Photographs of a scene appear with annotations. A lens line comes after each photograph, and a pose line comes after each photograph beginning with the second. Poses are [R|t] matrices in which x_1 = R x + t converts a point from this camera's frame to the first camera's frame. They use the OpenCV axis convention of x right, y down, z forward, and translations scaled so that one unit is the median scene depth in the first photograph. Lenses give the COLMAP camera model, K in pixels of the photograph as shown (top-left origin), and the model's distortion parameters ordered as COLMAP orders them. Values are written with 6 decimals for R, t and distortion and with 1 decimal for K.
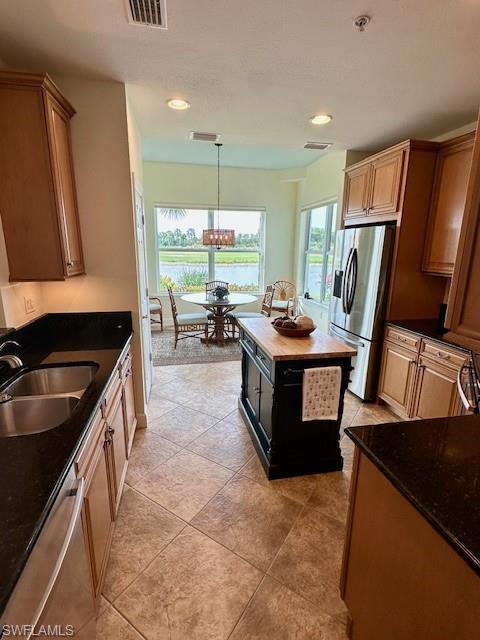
lens RADIAL K [[310.3, 0, 240.2], [0, 310.3, 319.2], [0, 0, 1]] dist [-0.005598, -0.000167]
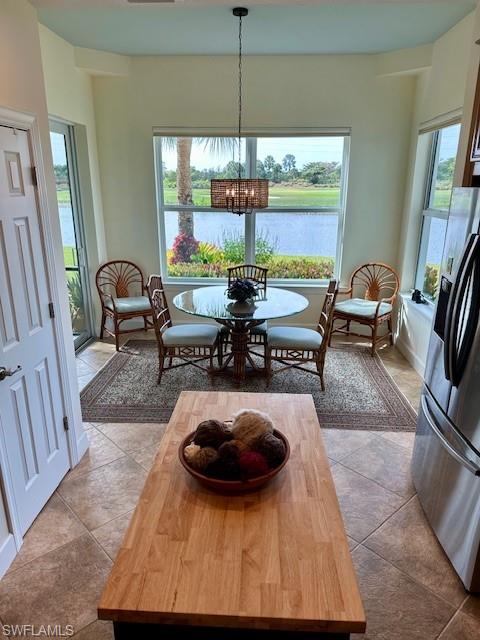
lens RADIAL K [[444.8, 0, 239.0], [0, 444.8, 323.9], [0, 0, 1]] dist [0.022189, -0.022539]
pose [[0.966589, 0.066484, -0.247558, 0.112229], [-0.047101, 0.995401, 0.083421, -0.077638], [0.251966, -0.068974, 0.965275, 0.175938]]
